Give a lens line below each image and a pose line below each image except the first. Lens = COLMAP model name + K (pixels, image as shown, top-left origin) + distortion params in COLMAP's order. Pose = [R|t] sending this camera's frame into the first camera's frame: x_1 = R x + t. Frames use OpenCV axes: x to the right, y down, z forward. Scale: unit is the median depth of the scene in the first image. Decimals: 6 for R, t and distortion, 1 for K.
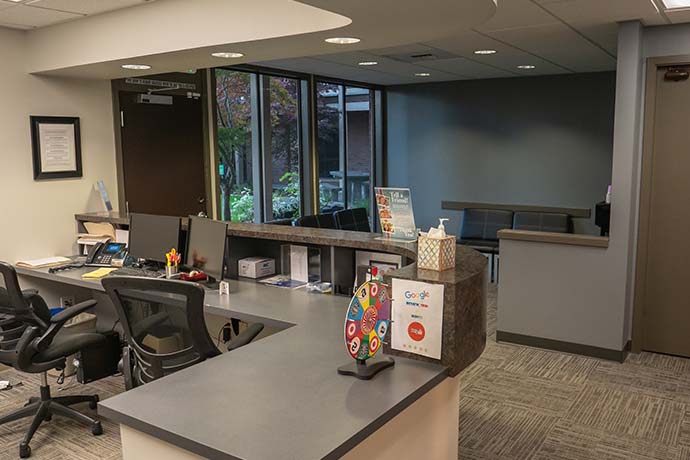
lens RADIAL K [[613.0, 0, 345.0], [0, 613.0, 230.0], [0, 0, 1]] dist [-0.056552, -0.003090]
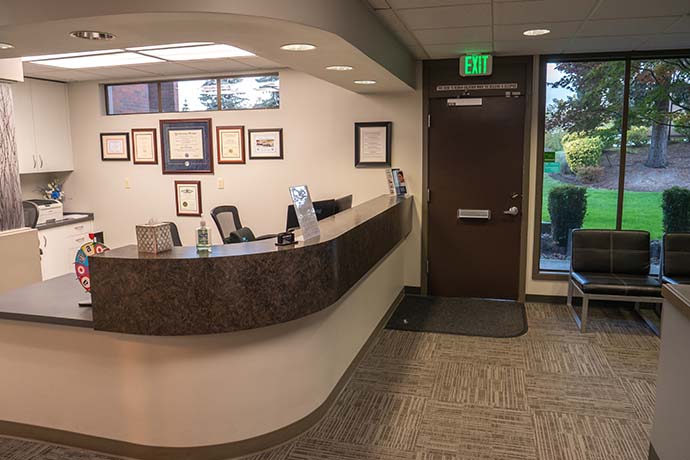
lens RADIAL K [[528.9, 0, 345.0], [0, 528.9, 230.0], [0, 0, 1]] dist [-0.024123, -0.000359]
pose [[0.307454, 0.153492, -0.939102, 0.694240], [-0.120658, 0.985227, 0.121529, -0.085079], [0.943882, 0.075946, 0.321432, 0.579584]]
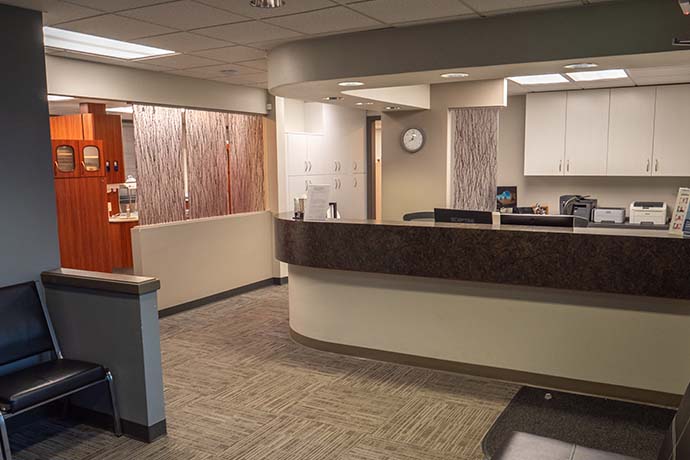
lens RADIAL K [[613.0, 0, 345.0], [0, 613.0, 230.0], [0, 0, 1]] dist [-0.056552, -0.003090]
pose [[-0.996422, 0.031056, -0.078604, 0.101419], [0.011244, 0.970487, 0.240890, -0.237660], [0.083766, 0.239144, -0.967364, 1.838644]]
